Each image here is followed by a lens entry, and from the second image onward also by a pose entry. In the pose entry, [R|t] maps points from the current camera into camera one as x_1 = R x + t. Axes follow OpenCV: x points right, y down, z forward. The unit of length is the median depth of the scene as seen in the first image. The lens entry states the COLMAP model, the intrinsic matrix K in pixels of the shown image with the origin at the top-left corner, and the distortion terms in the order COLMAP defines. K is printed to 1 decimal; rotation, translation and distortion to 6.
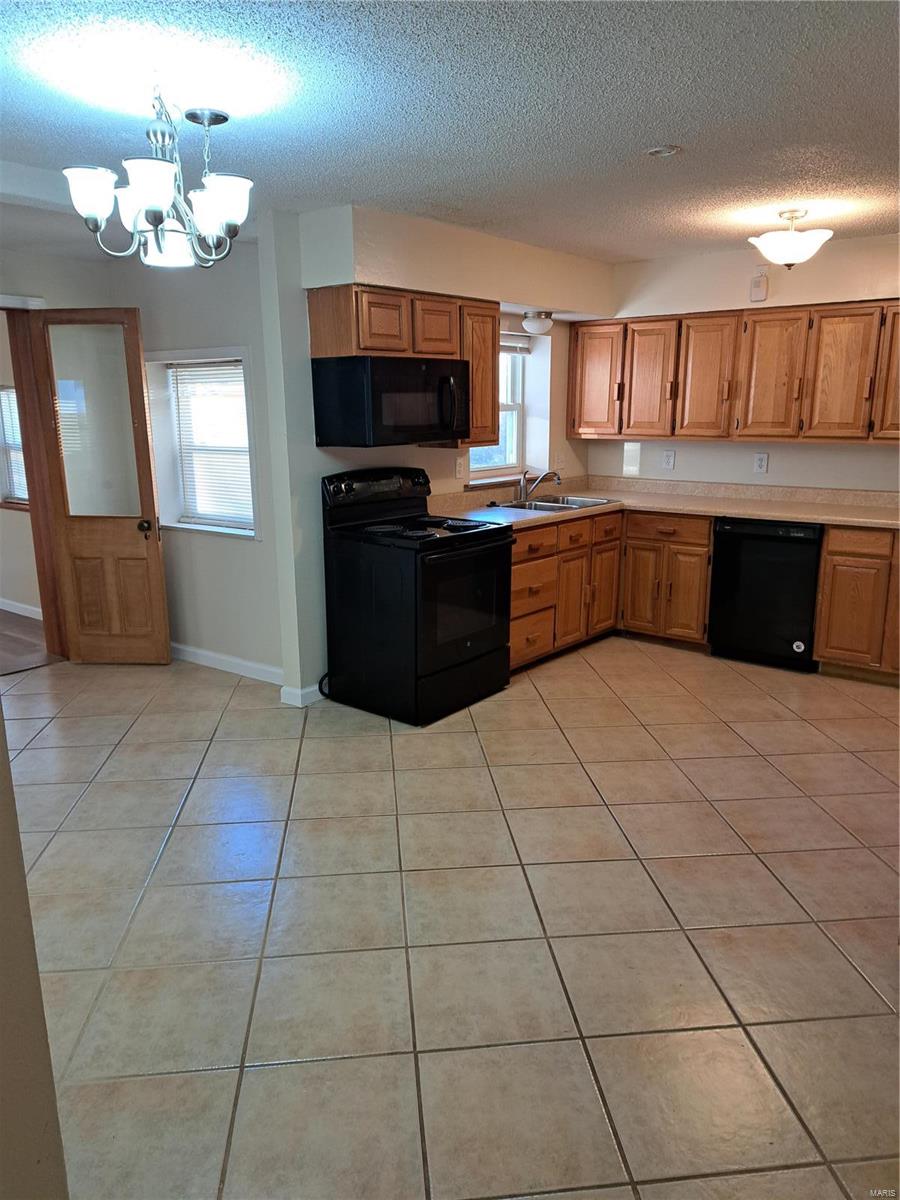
lens RADIAL K [[873.7, 0, 450.1], [0, 873.7, 600.7], [0, 0, 1]] dist [0.077048, -0.064772]
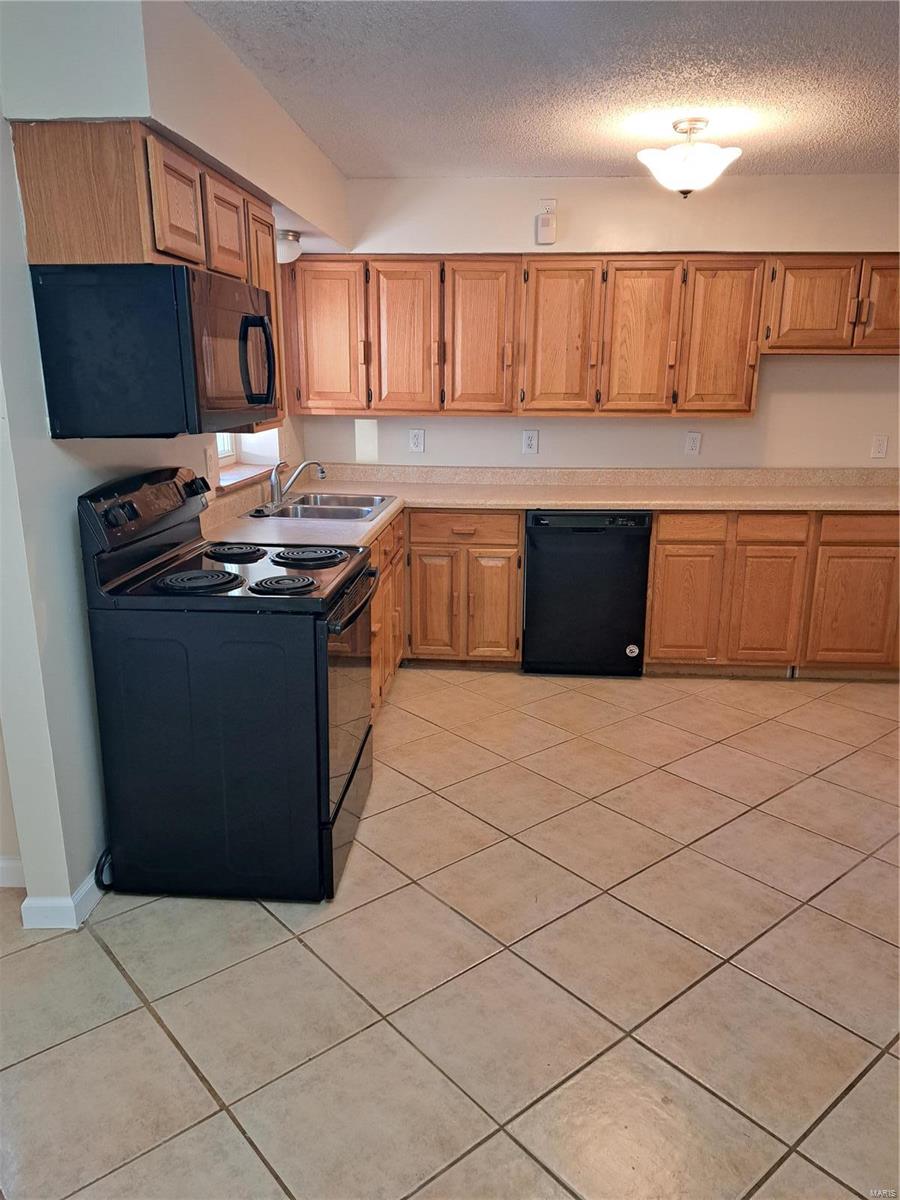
lens RADIAL K [[873.7, 0, 451.7], [0, 873.7, 603.1], [0, 0, 1]] dist [0.077048, -0.064772]
pose [[0.817918, -0.137678, 0.558618, -0.221326], [0.118859, 0.990435, 0.070073, -0.073637], [-0.562923, 0.009083, 0.826459, 0.362352]]
